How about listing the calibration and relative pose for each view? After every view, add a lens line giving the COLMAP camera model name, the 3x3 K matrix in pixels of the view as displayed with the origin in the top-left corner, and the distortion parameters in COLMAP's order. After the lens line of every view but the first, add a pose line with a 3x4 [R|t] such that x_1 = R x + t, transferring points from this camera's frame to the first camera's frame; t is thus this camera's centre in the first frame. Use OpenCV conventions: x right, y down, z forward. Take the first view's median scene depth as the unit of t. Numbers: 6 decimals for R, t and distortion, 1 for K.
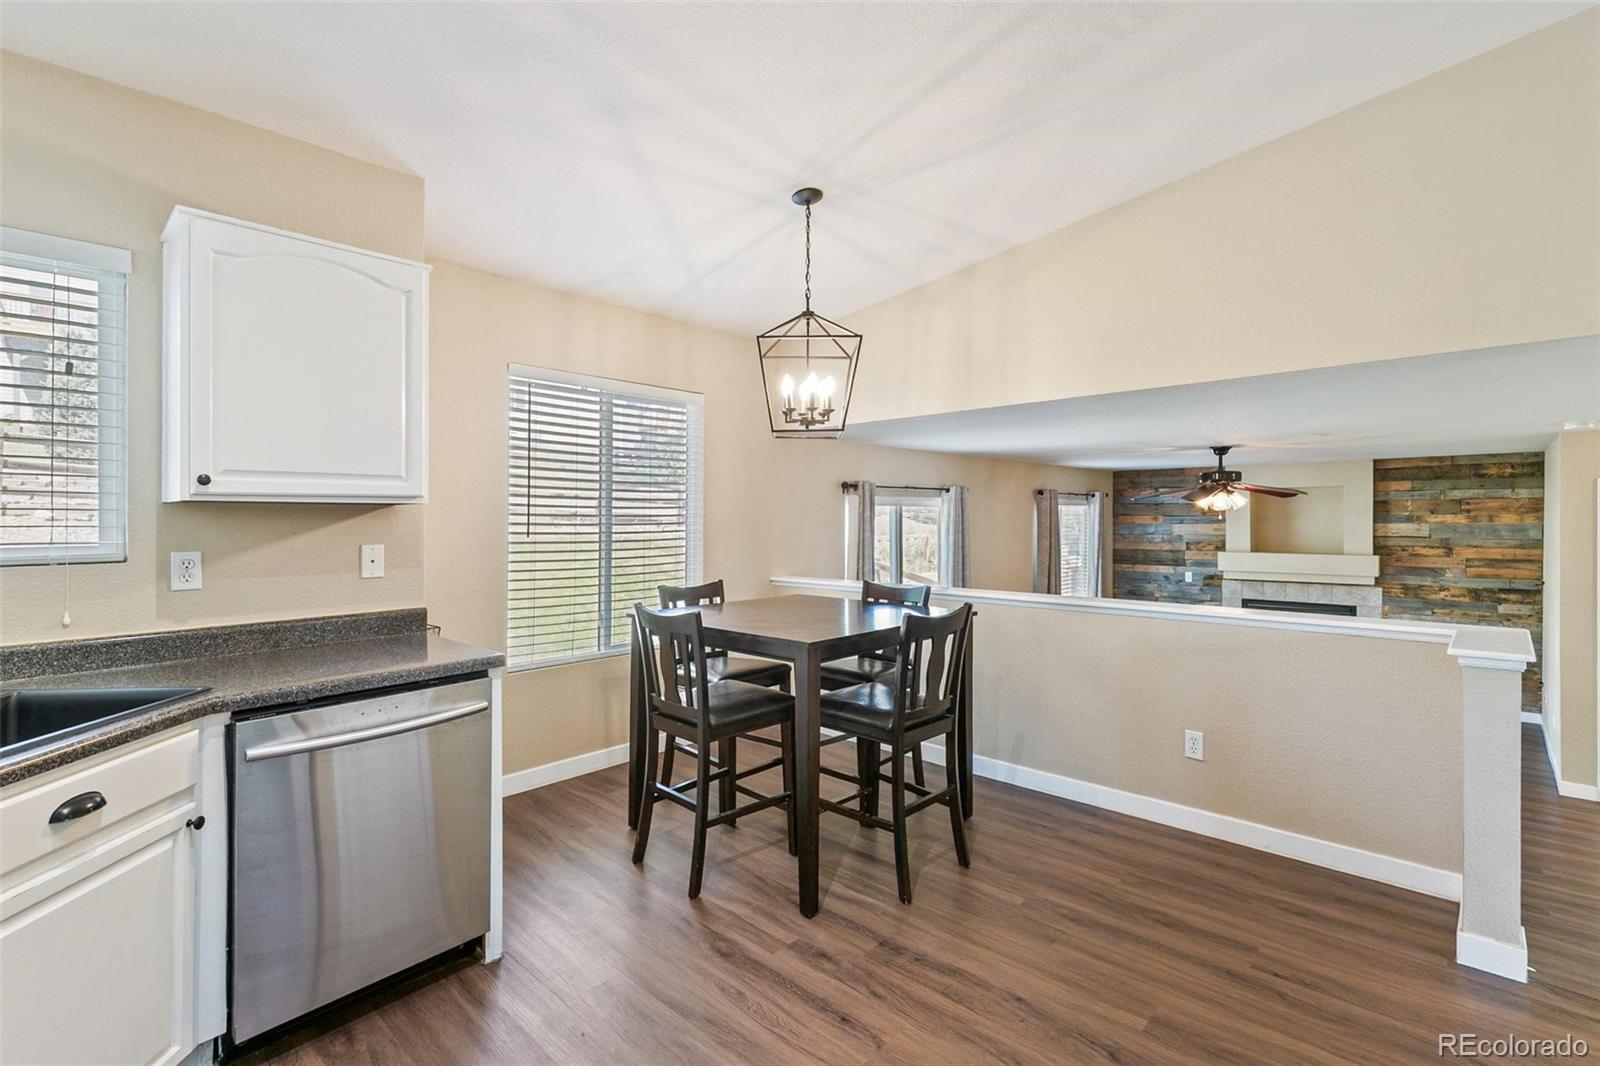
lens RADIAL K [[736.2, 0, 800.0], [0, 736.2, 533.0], [0, 0, 1]] dist [0.001003, 0.000071]
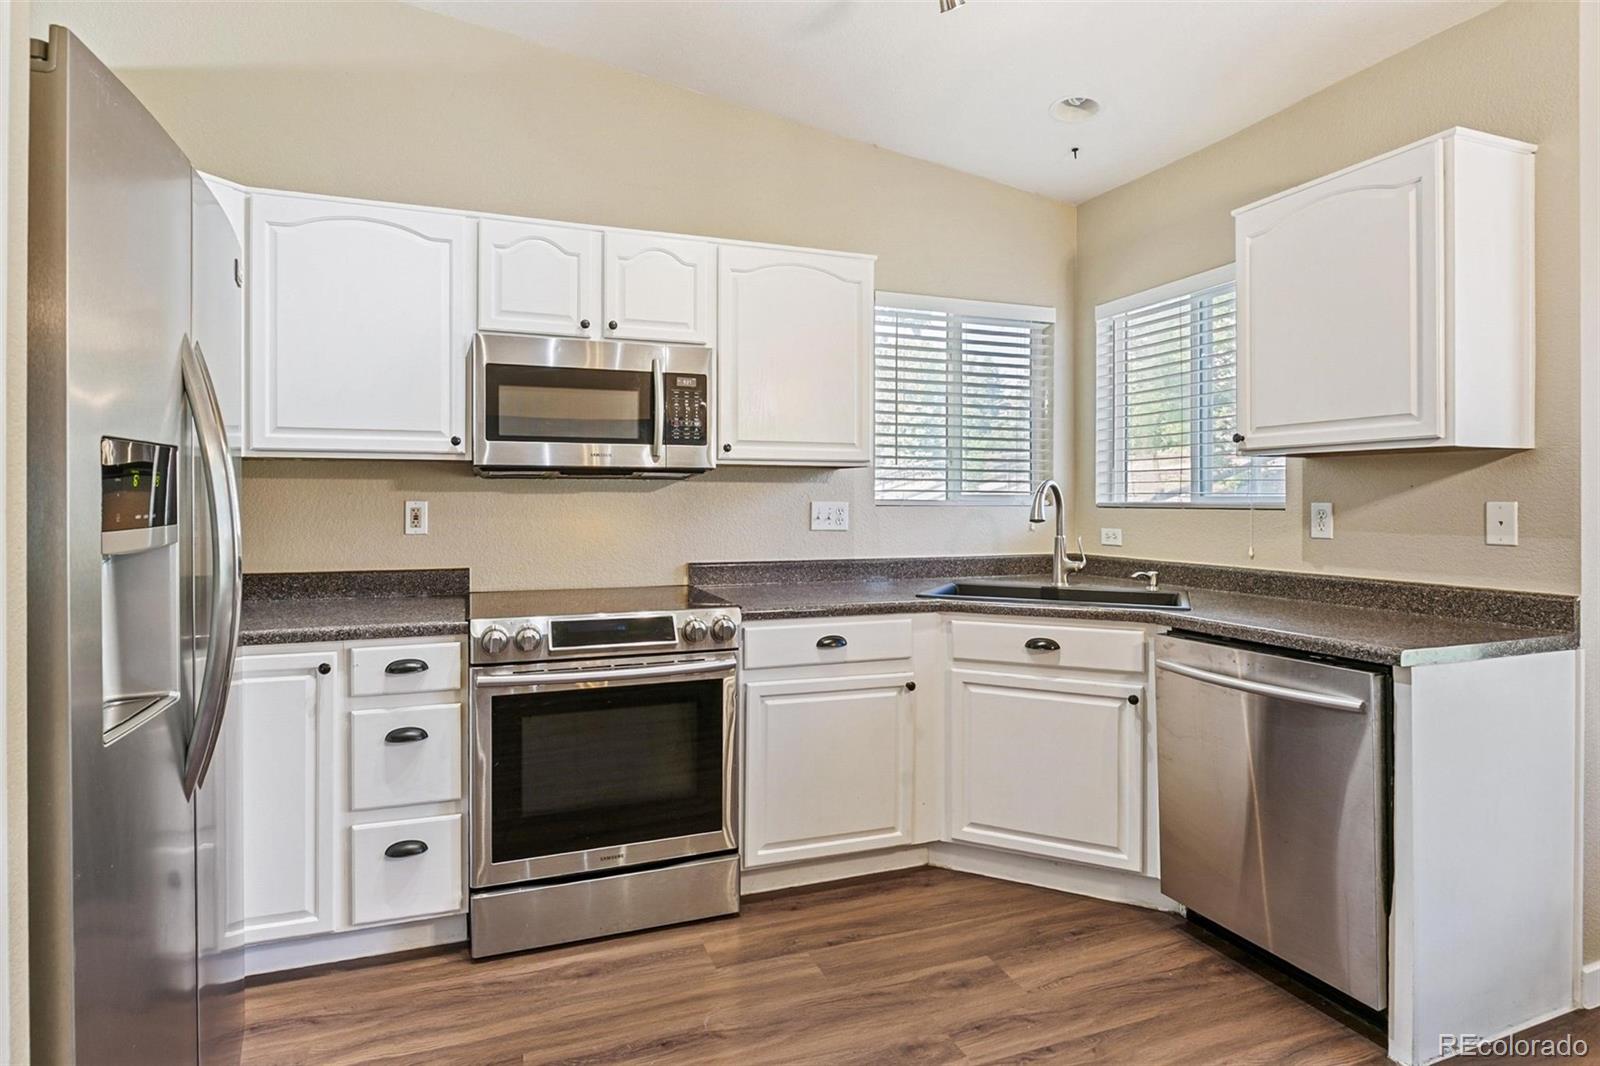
lens RADIAL K [[843.8, 0, 760.5], [0, 843.8, 490.8], [0, 0, 1]] dist [-0.003018, -0.000440]
pose [[-0.467507, -0.005065, -0.883975, 0.605732], [-0.020876, 0.999768, 0.005312, 0.017844], [0.883743, 0.020938, -0.467504, 0.803226]]
